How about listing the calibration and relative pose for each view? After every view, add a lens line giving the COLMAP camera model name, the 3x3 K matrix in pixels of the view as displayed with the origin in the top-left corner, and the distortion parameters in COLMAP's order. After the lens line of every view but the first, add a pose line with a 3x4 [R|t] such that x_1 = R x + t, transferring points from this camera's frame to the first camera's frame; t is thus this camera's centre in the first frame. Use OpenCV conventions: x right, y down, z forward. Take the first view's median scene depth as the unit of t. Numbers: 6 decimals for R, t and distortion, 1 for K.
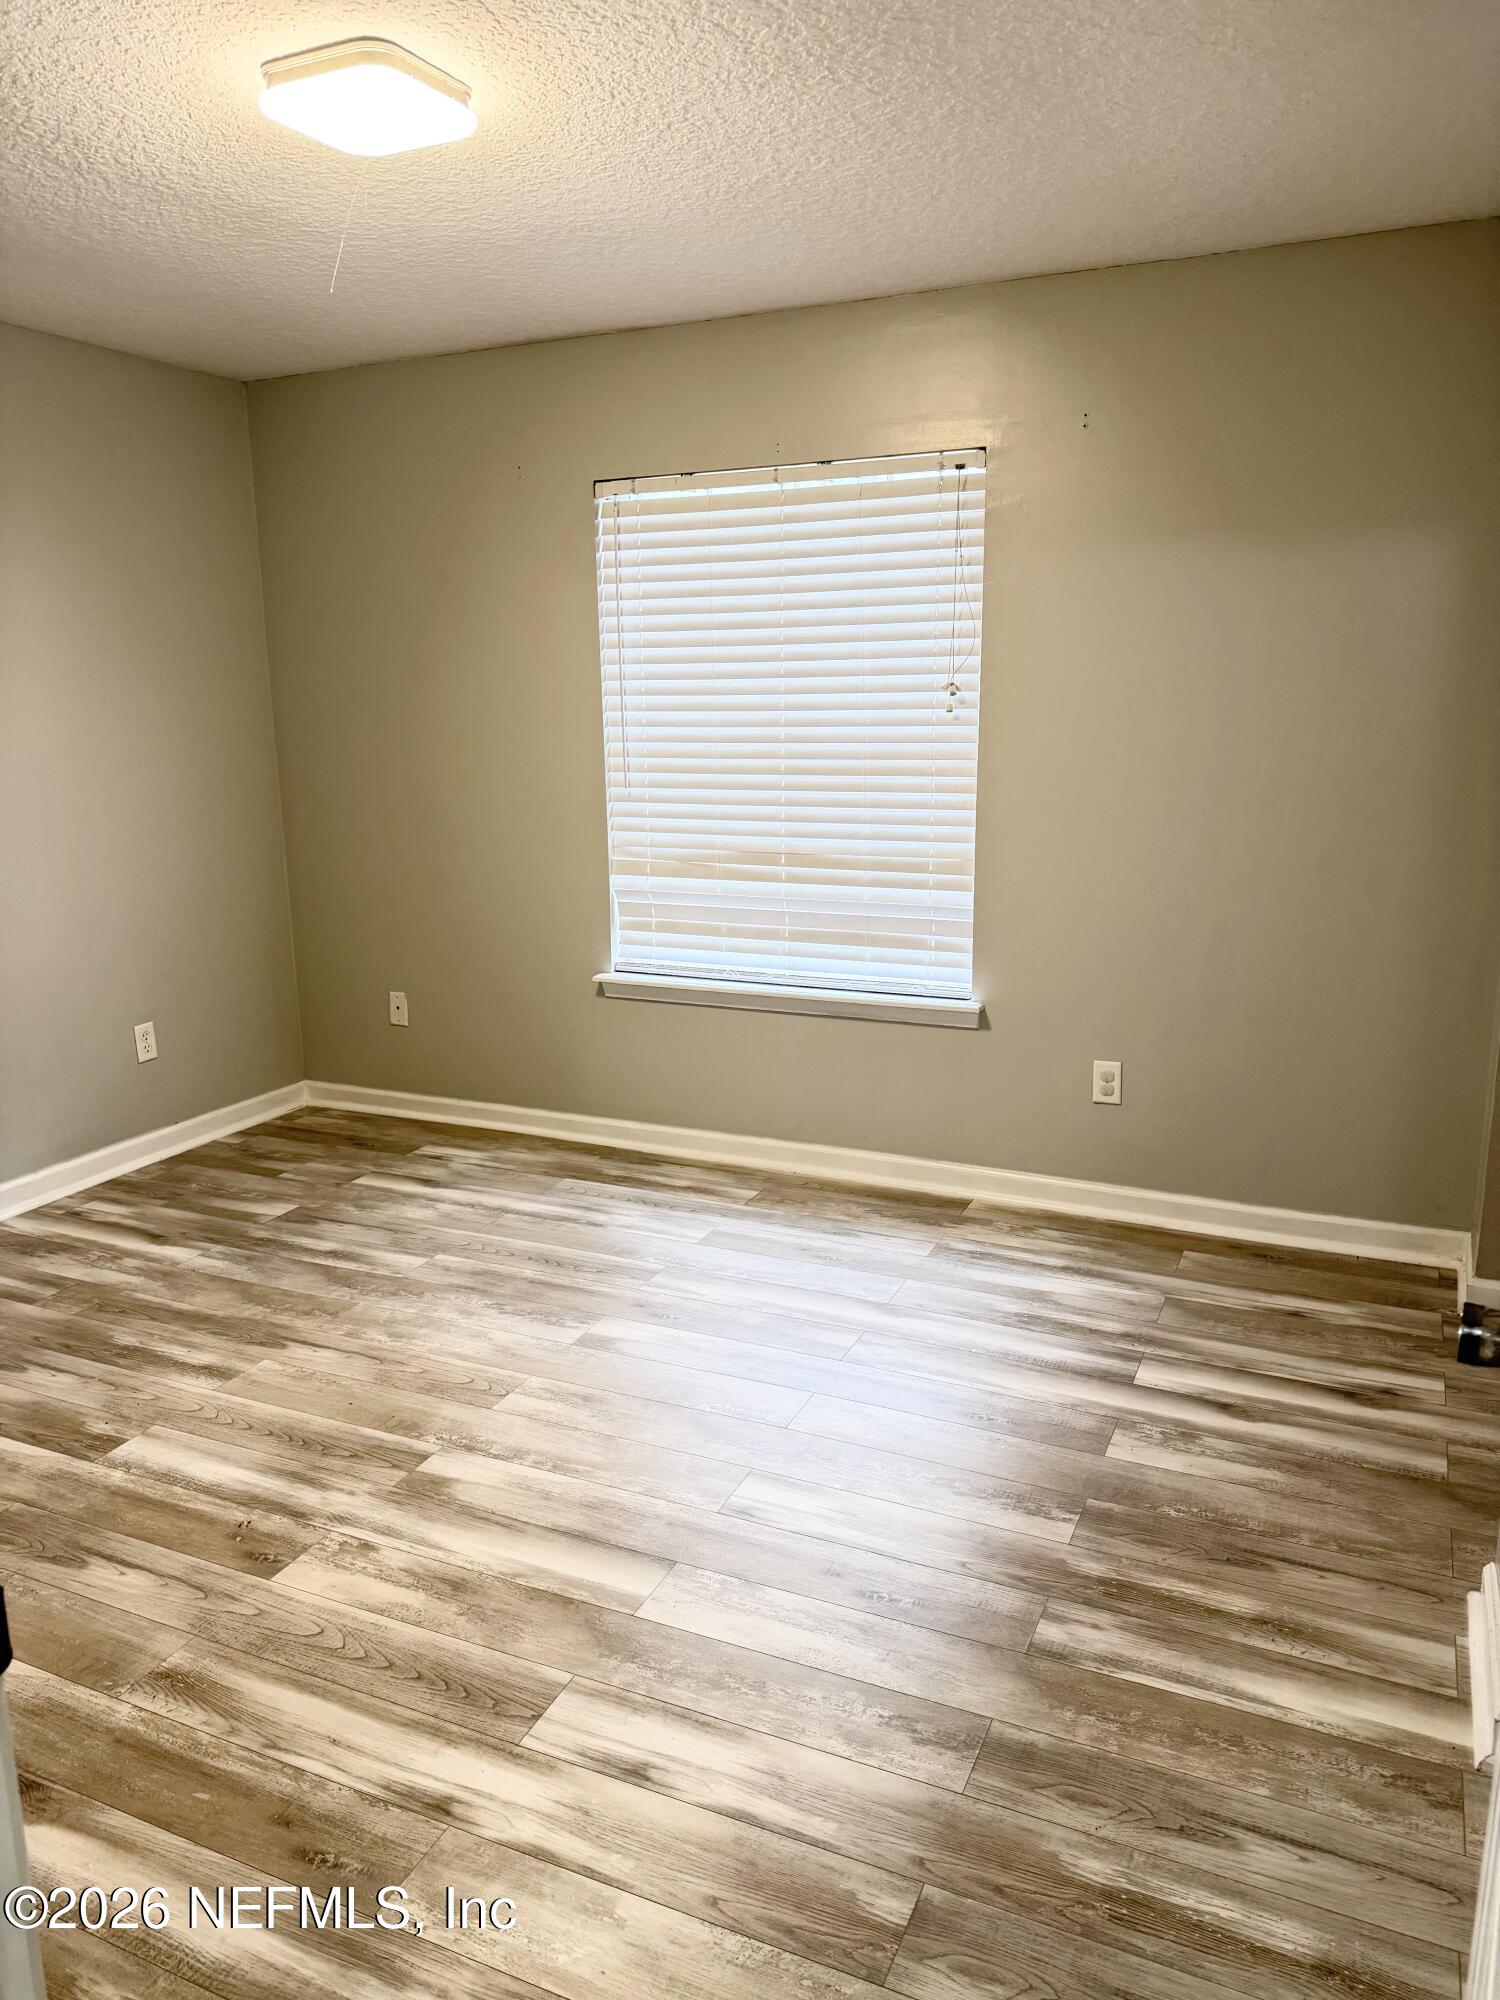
lens RADIAL K [[1422.2, 0, 797.4], [0, 1422.2, 1014.7], [0, 0, 1]] dist [0.083182, -0.082854]
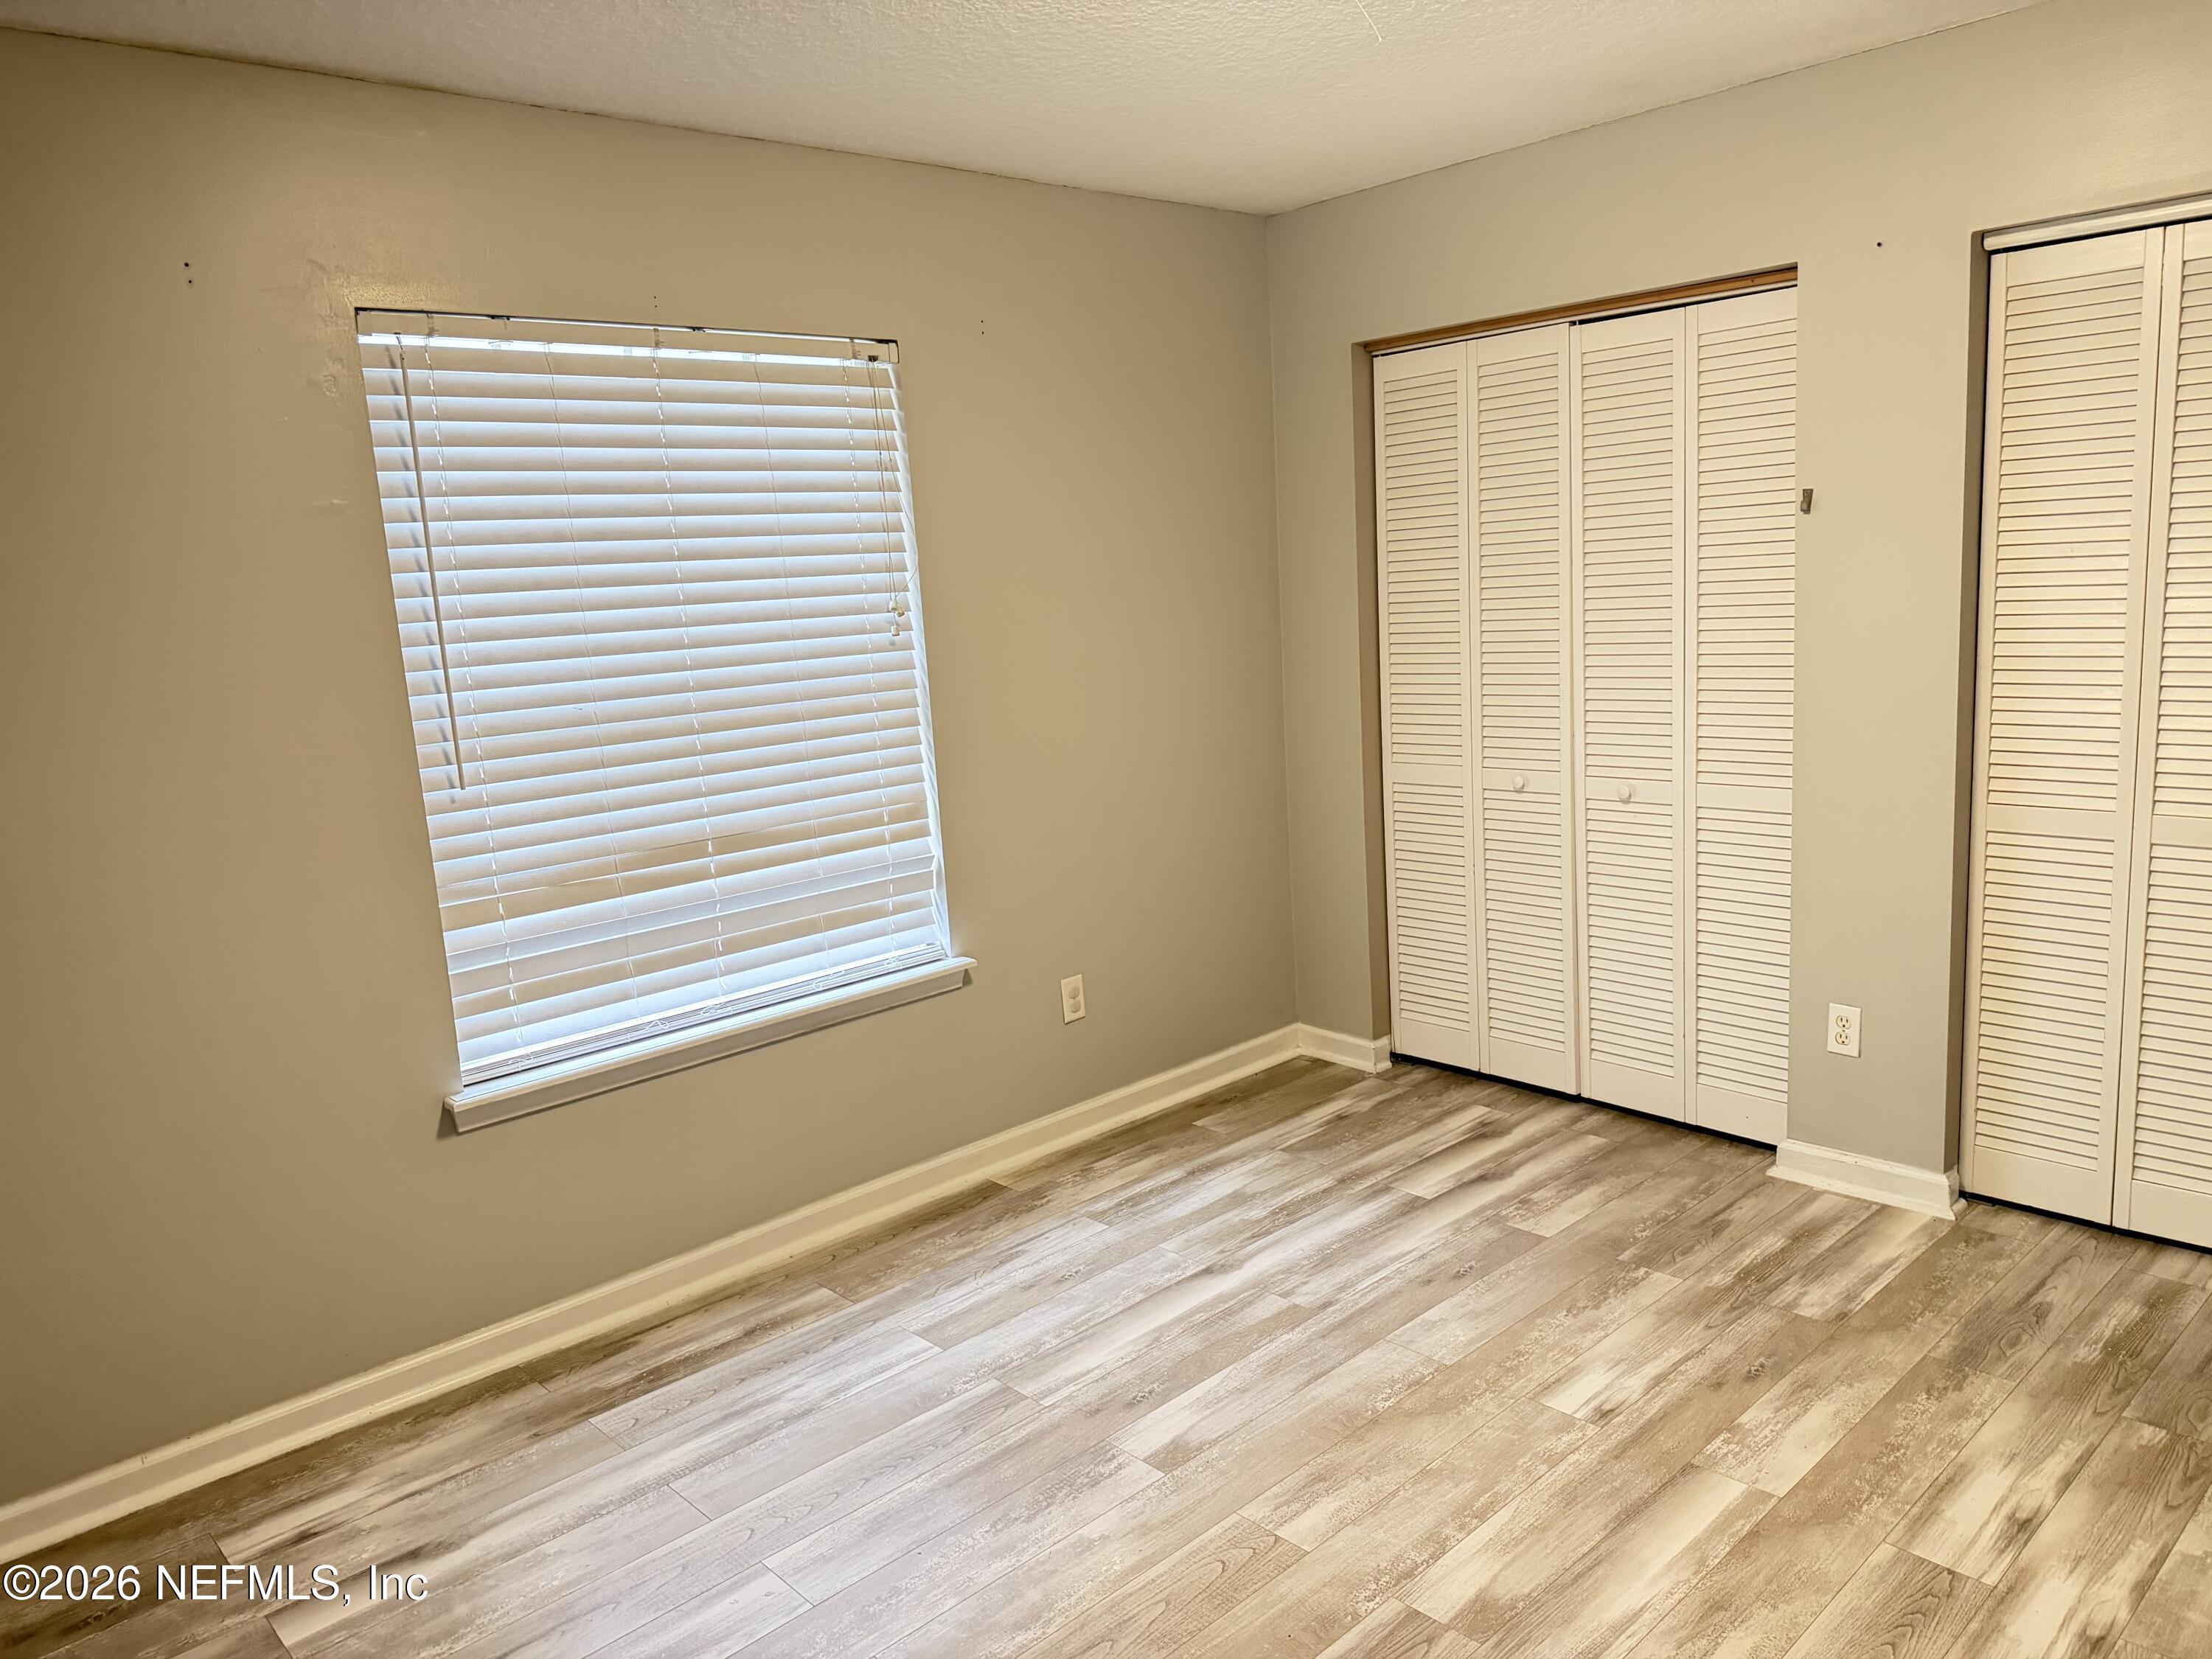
lens RADIAL K [[1572.9, 0, 1119.8], [0, 1572.9, 825.1], [0, 0, 1]] dist [0.083182, -0.082854]
pose [[0.380471, -0.168643, 0.909286, -0.807621], [0.255097, 0.964224, 0.072092, -0.150546], [-0.888914, 0.204527, 0.409879, 0.572103]]
